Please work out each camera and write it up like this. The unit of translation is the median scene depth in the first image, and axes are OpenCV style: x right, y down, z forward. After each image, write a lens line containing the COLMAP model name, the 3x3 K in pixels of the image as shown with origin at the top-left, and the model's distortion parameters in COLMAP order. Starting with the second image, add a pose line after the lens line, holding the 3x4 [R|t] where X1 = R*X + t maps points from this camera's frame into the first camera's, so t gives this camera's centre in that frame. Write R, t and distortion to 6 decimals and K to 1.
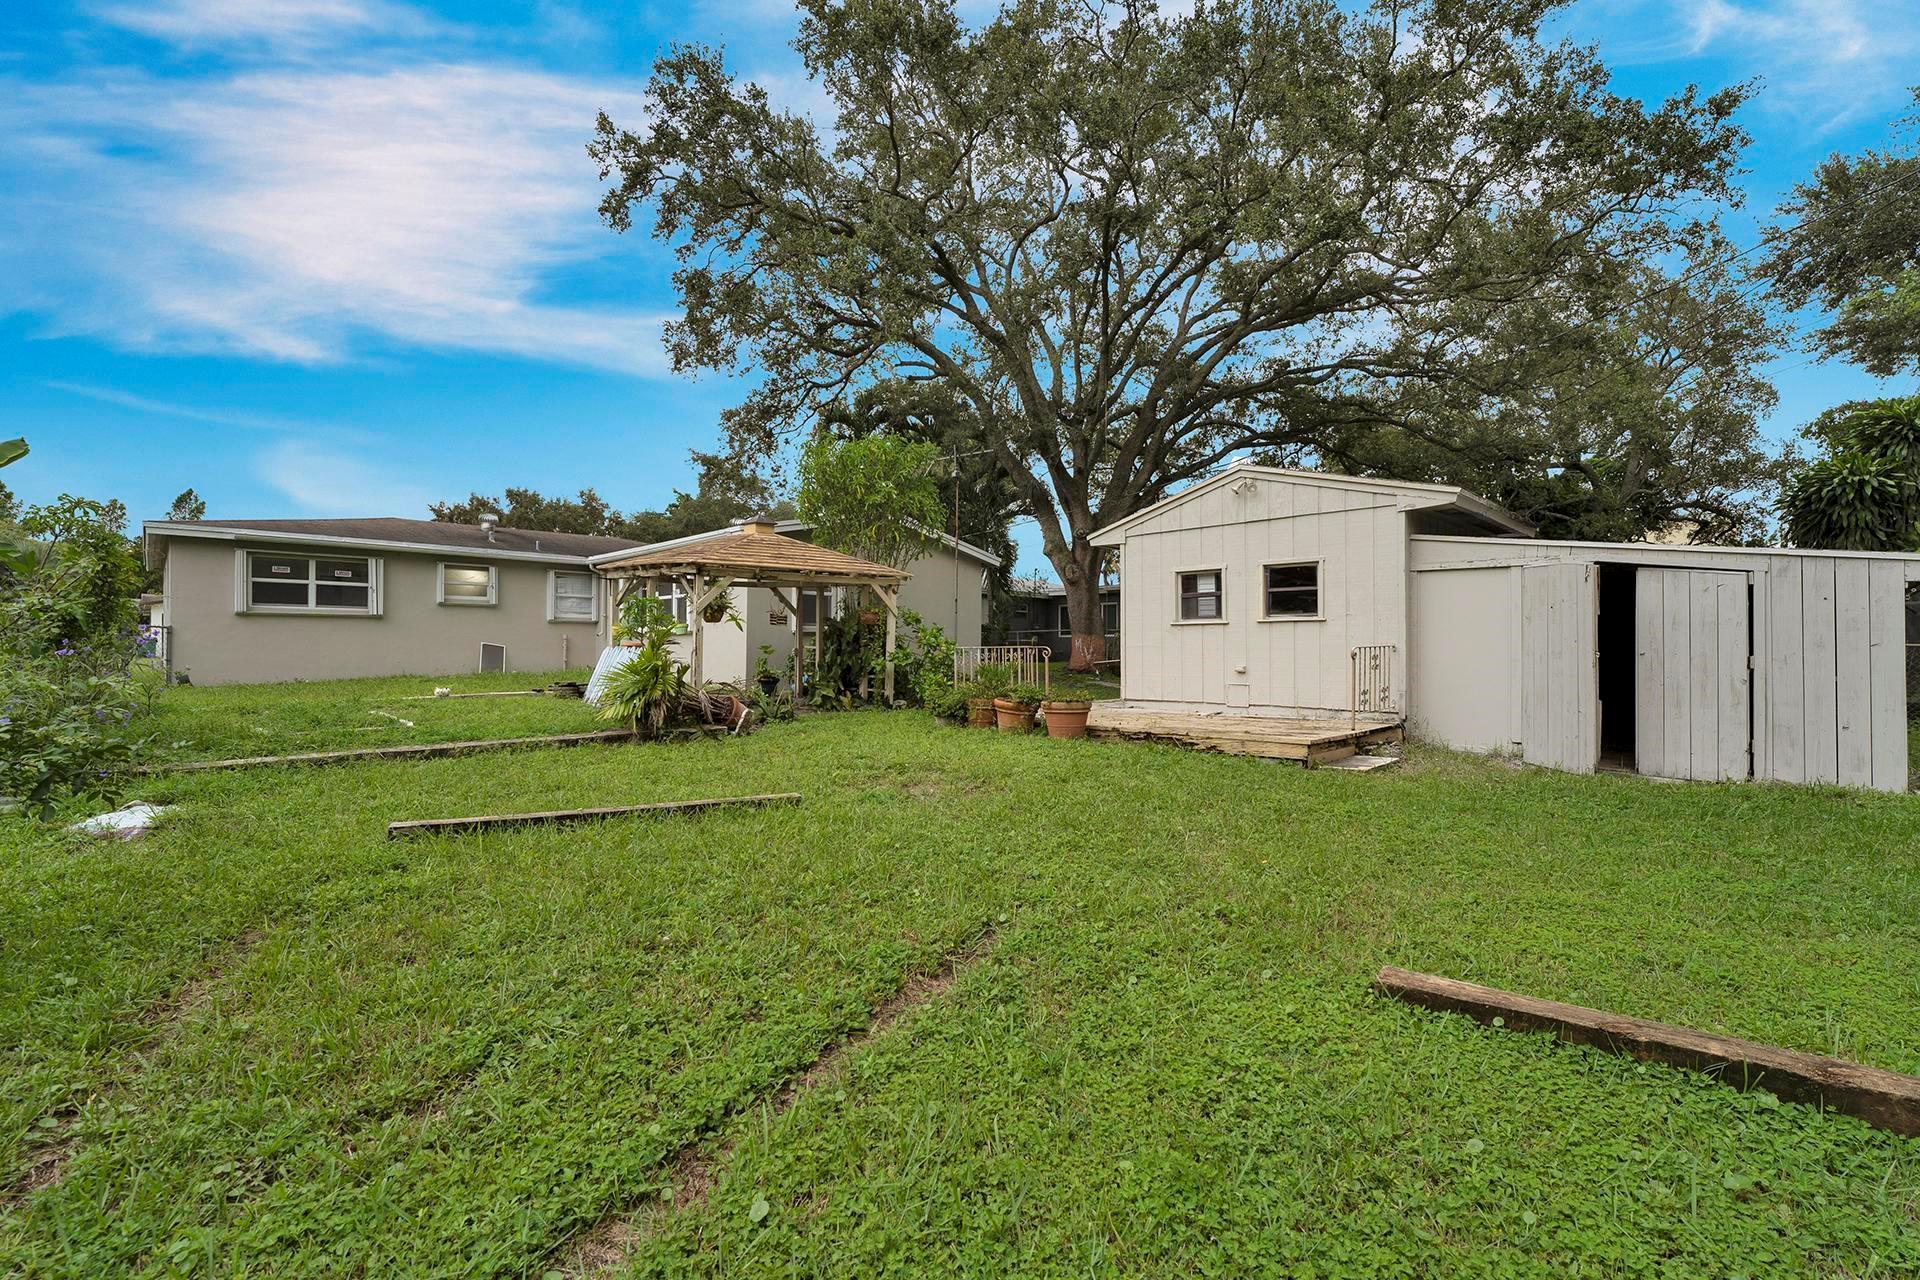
lens RADIAL K [[865.2, 0, 960.0], [0, 865.2, 640.0], [0, 0, 1]] dist [-0.012768, 0.000680]
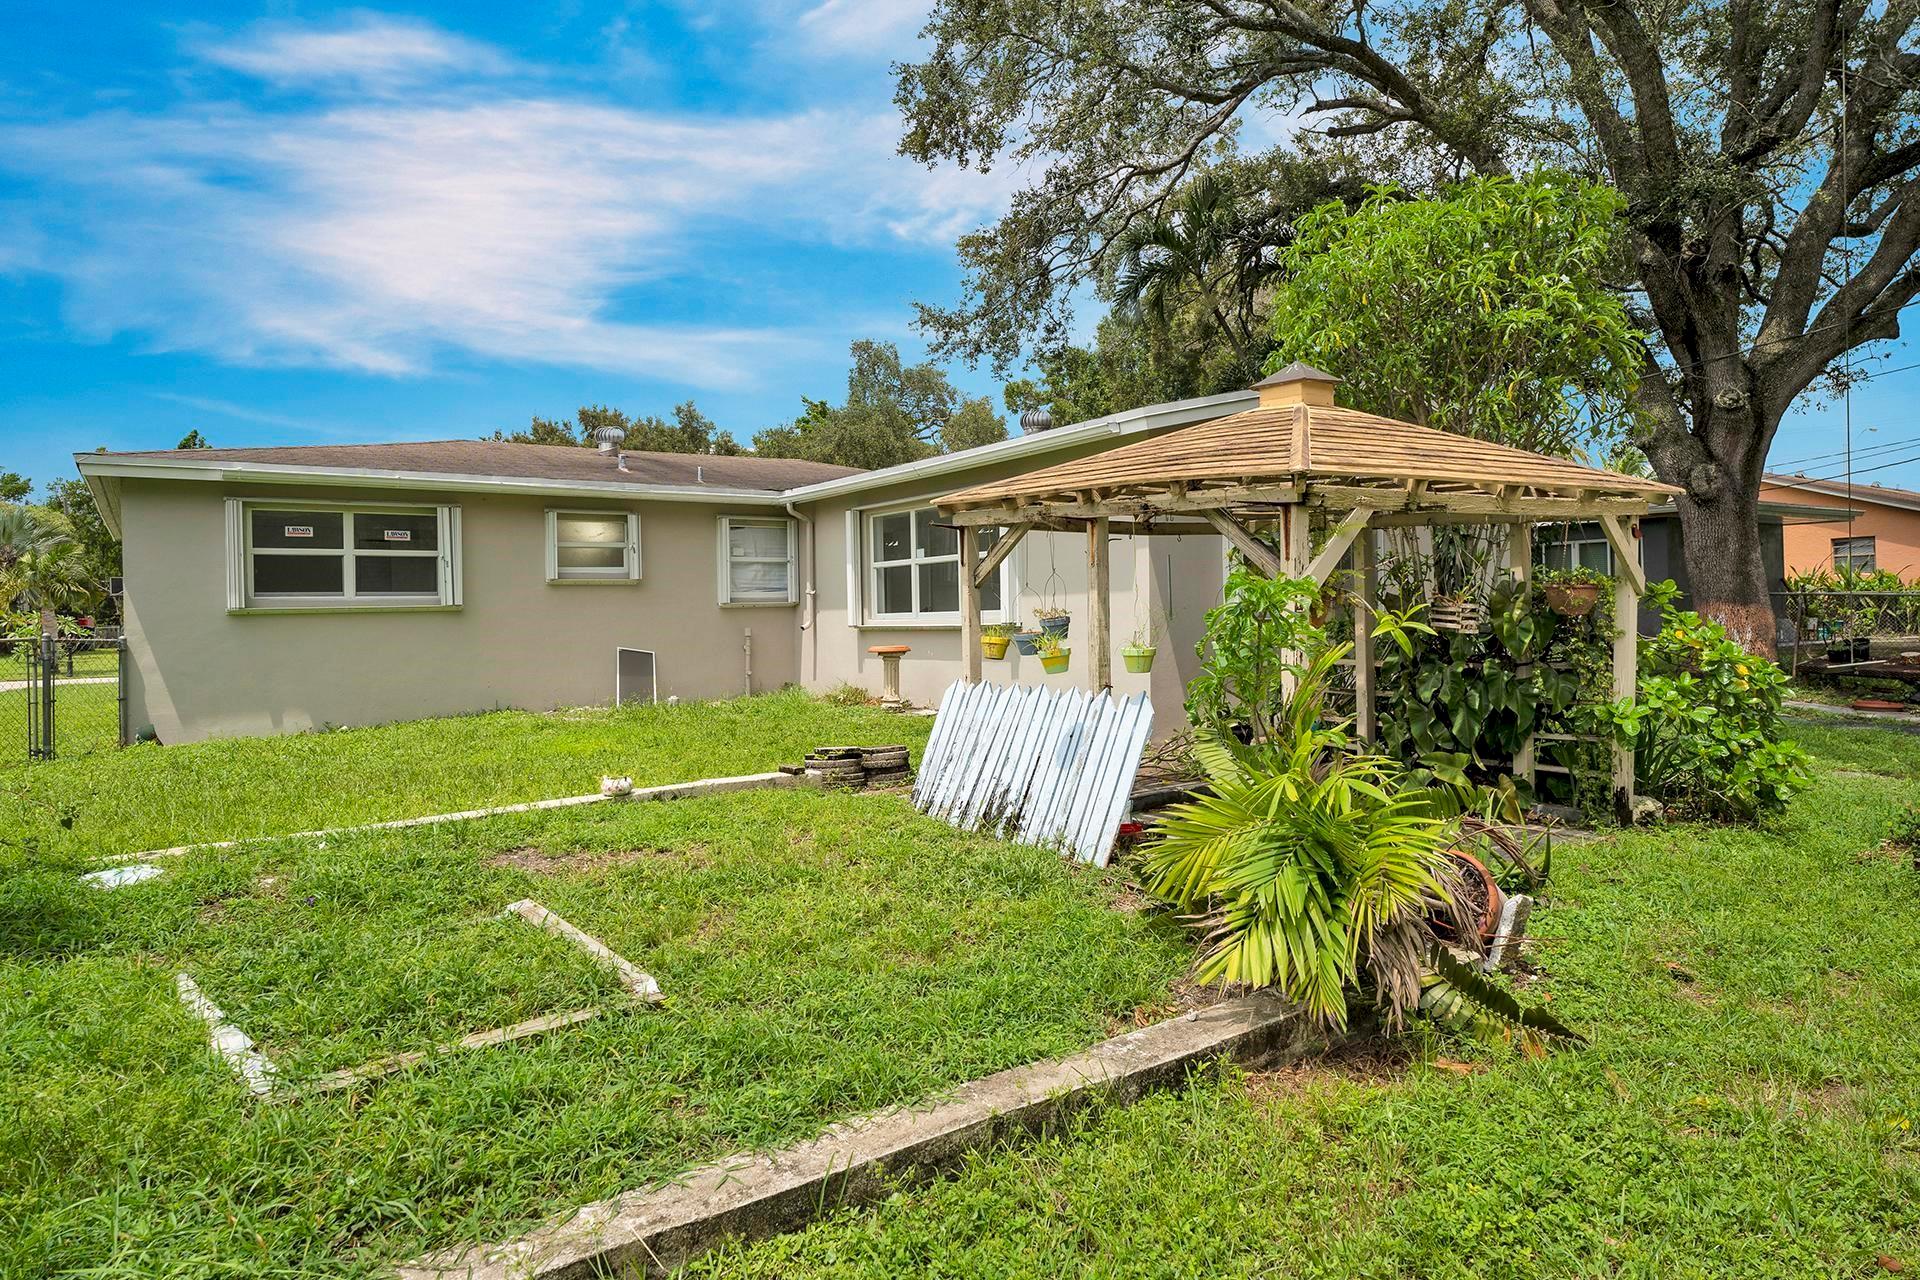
lens RADIAL K [[1246.0, 0, 951.4], [0, 1246.0, 616.5], [0, 0, 1]] dist [0.002411, -0.000390]
pose [[0.981235, -0.023527, -0.191373, -0.201242], [0.025595, 0.999638, 0.008342, -0.021270], [0.191108, -0.013083, 0.981482, 0.259640]]
